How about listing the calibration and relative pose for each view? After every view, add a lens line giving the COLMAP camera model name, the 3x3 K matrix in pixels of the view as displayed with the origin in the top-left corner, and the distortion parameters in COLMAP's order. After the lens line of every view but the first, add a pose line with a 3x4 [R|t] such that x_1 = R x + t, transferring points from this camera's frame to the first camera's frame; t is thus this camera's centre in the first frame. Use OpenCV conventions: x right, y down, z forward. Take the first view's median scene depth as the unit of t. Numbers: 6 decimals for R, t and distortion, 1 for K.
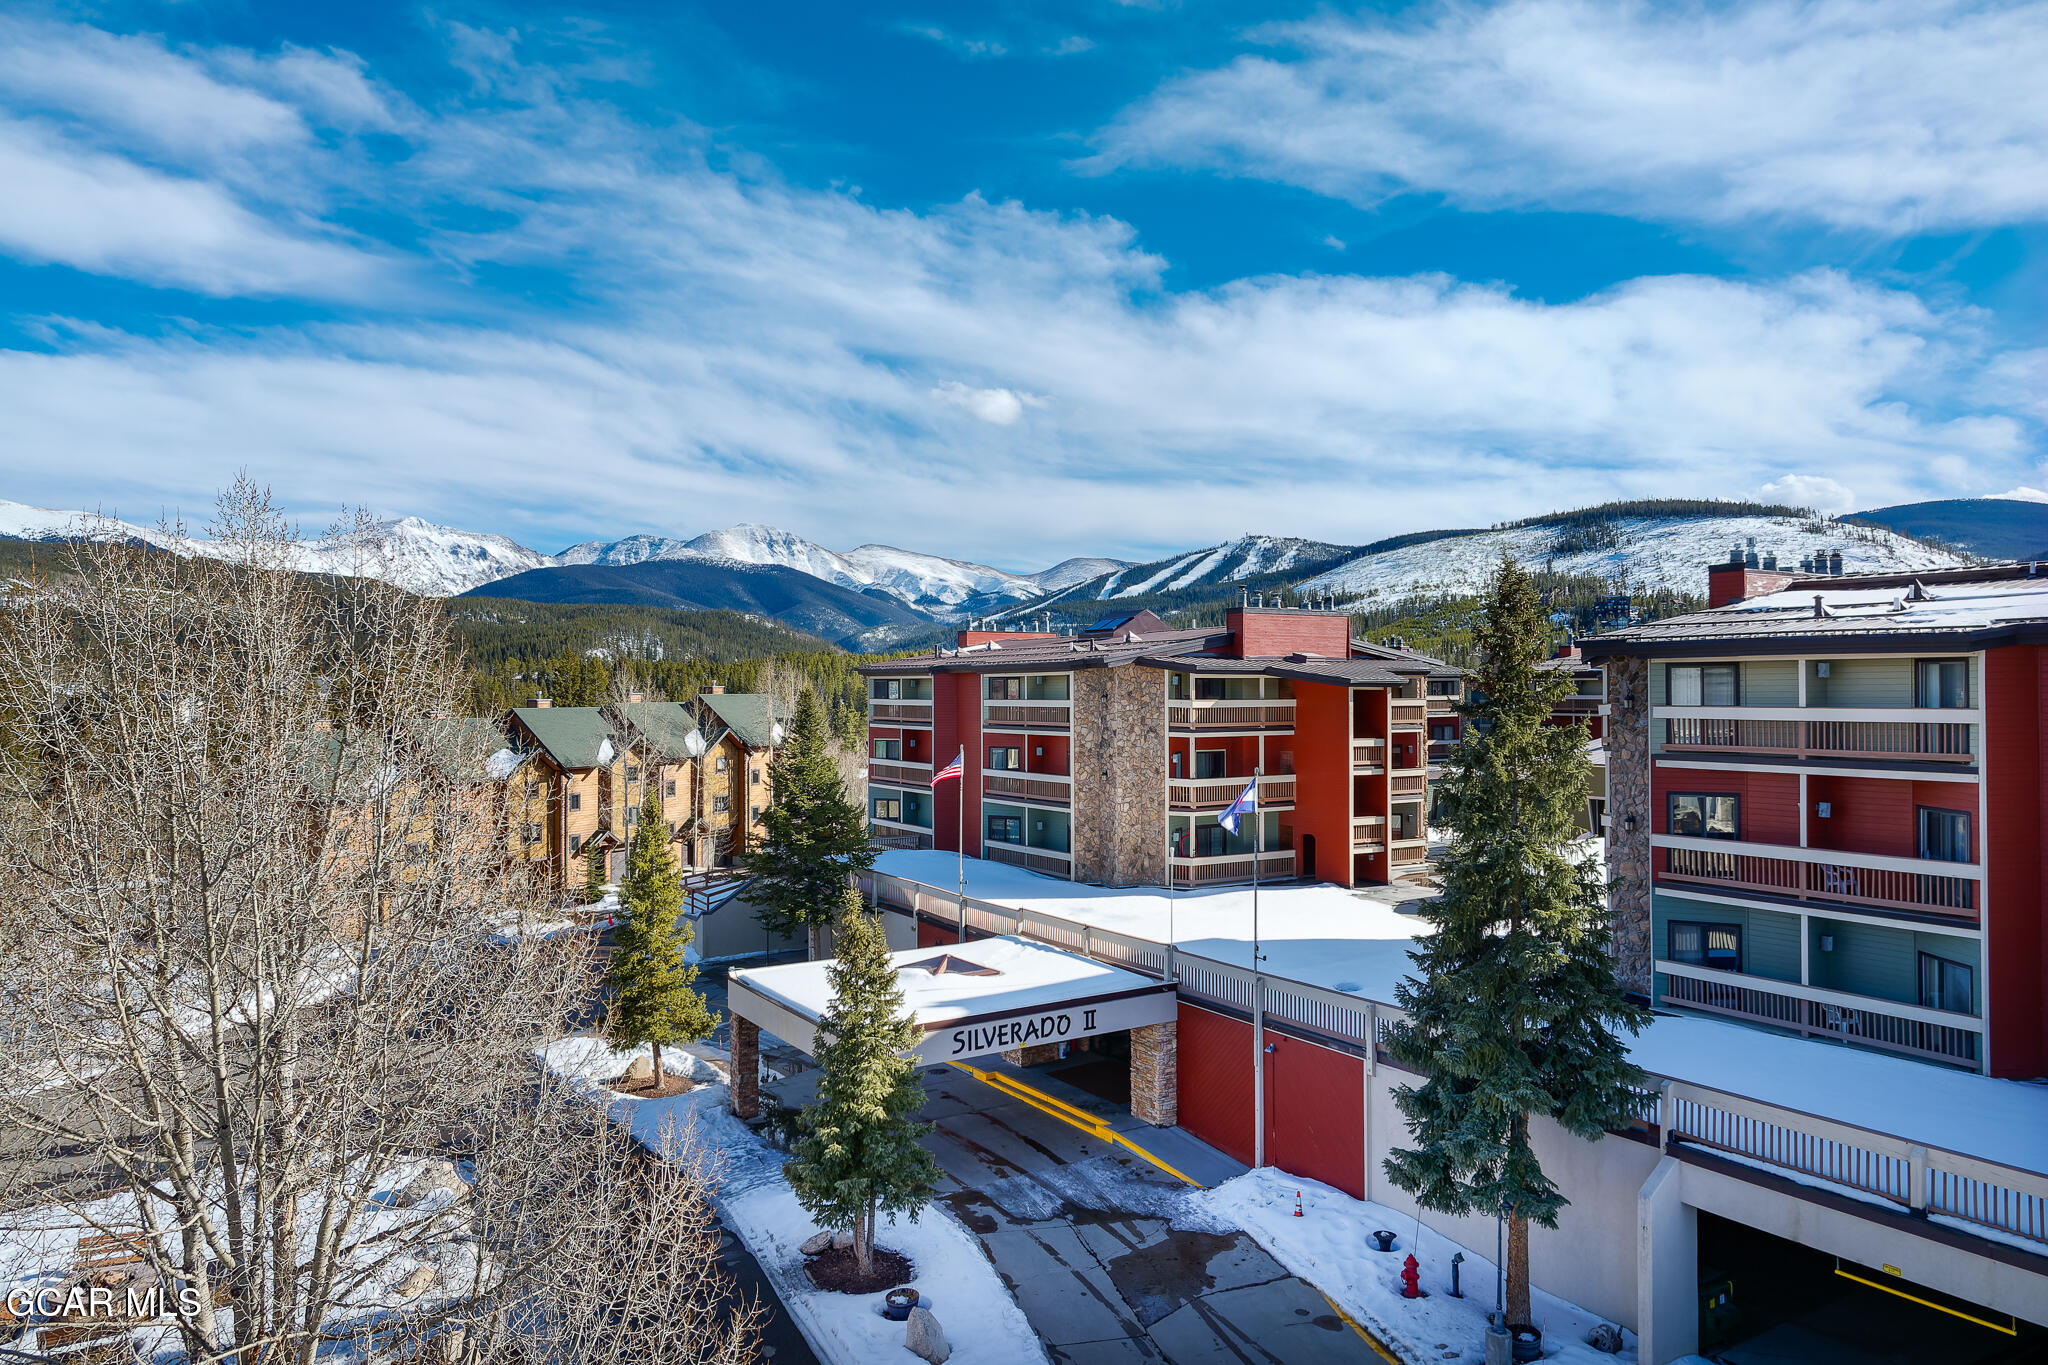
lens RADIAL K [[1390.4, 0, 1024.0], [0, 1390.4, 682.5], [0, 0, 1]] dist [0.008018, -0.005168]
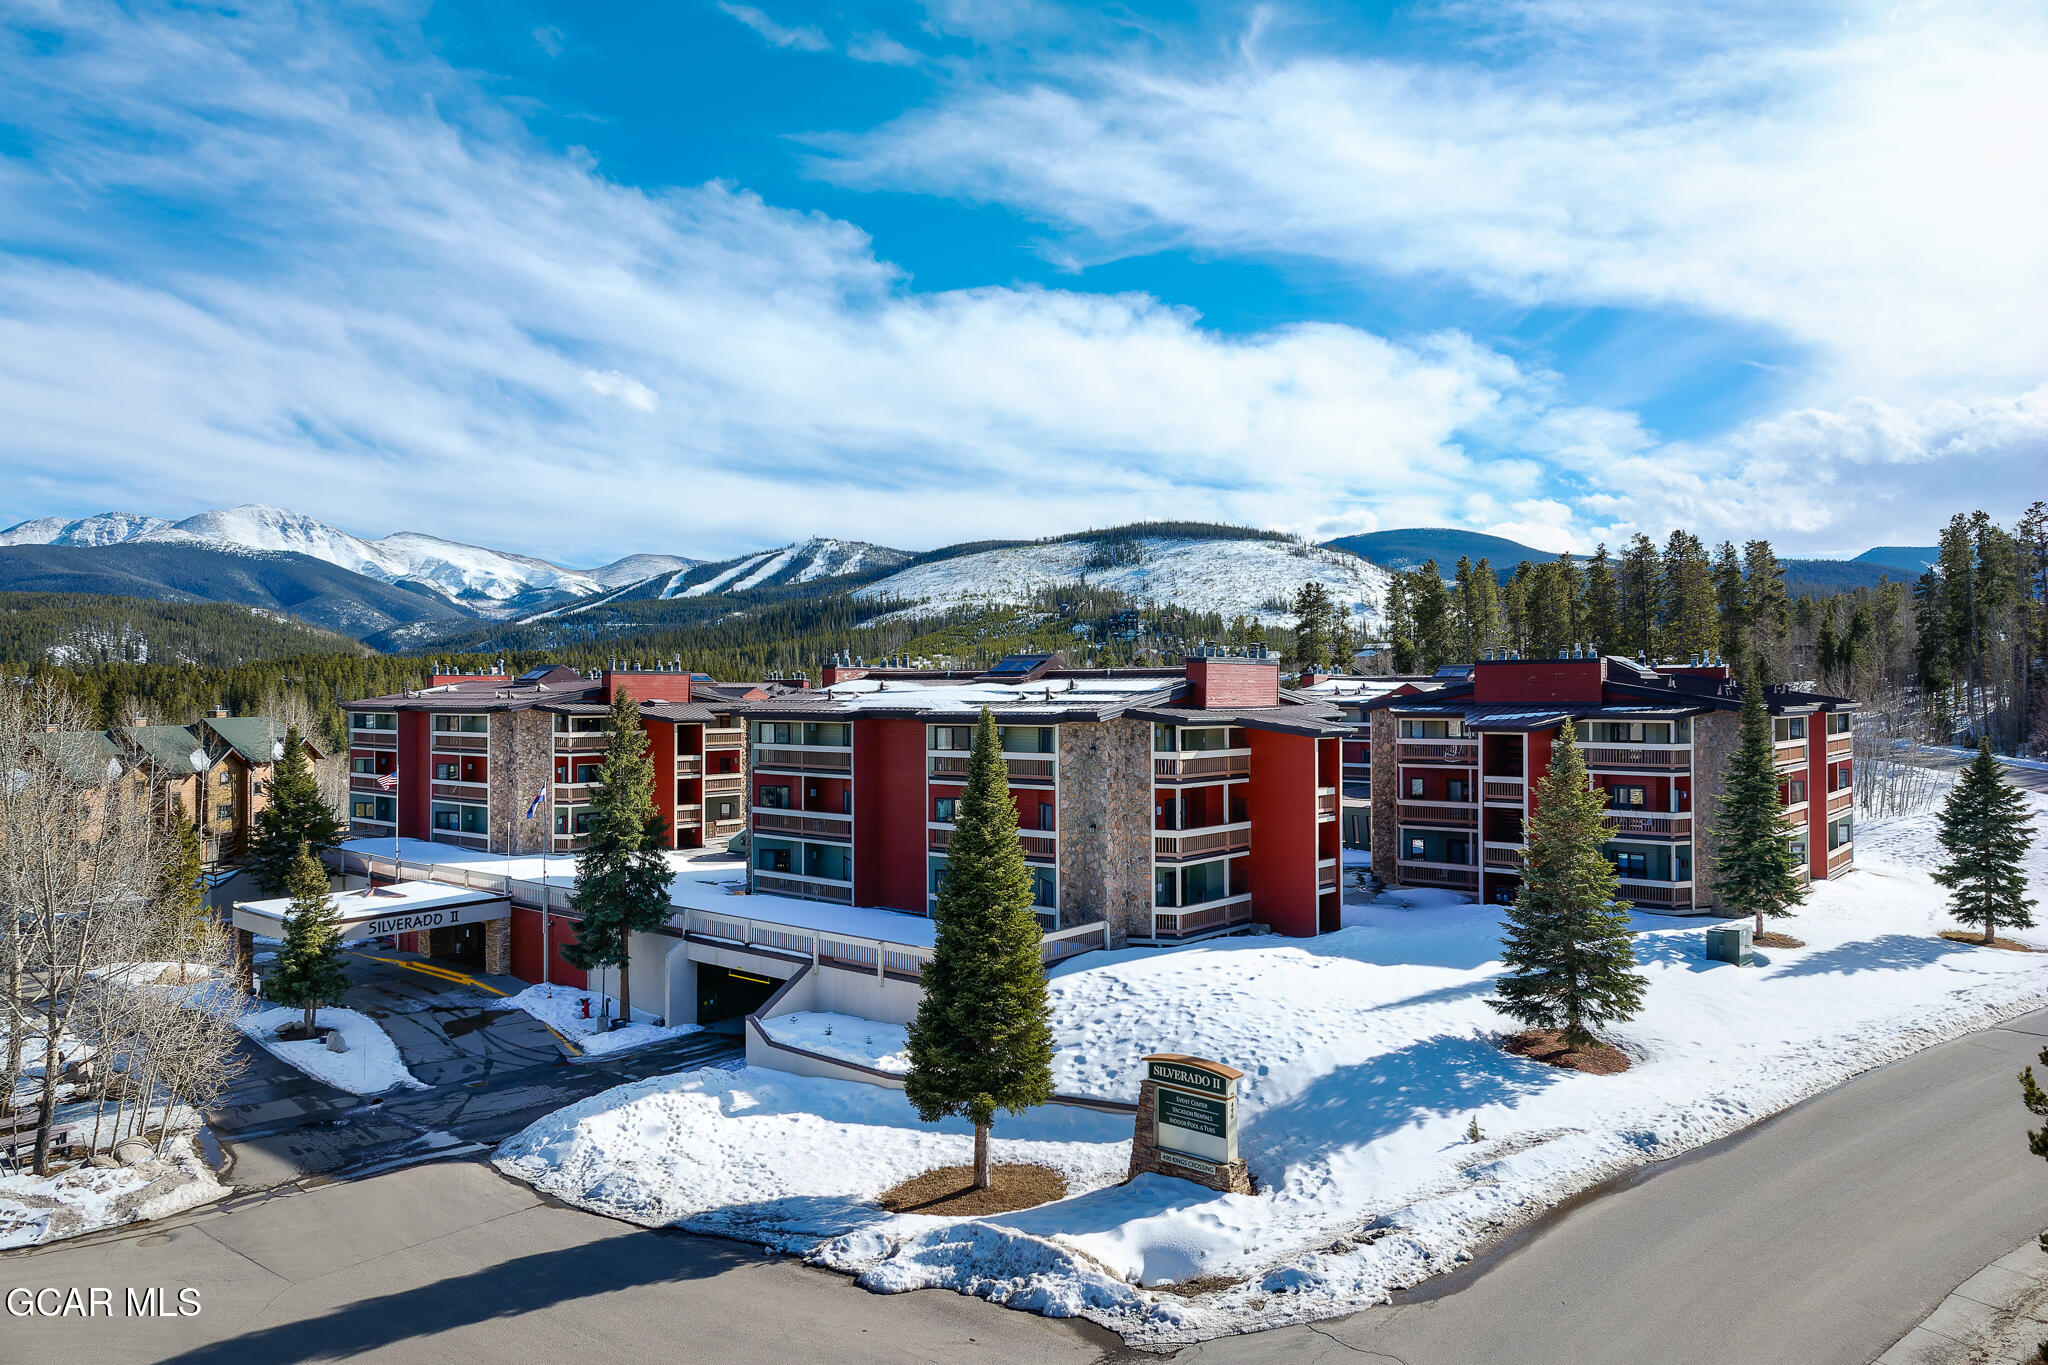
lens RADIAL K [[1390.4, 0, 1024.0], [0, 1390.4, 682.5], [0, 0, 1]] dist [0.008018, -0.005168]
pose [[0.952755, 0.002838, 0.303725, 0.070197], [-0.002507, 0.999996, -0.001481, -0.022467], [-0.303728, 0.000649, 0.952758, -0.337406]]
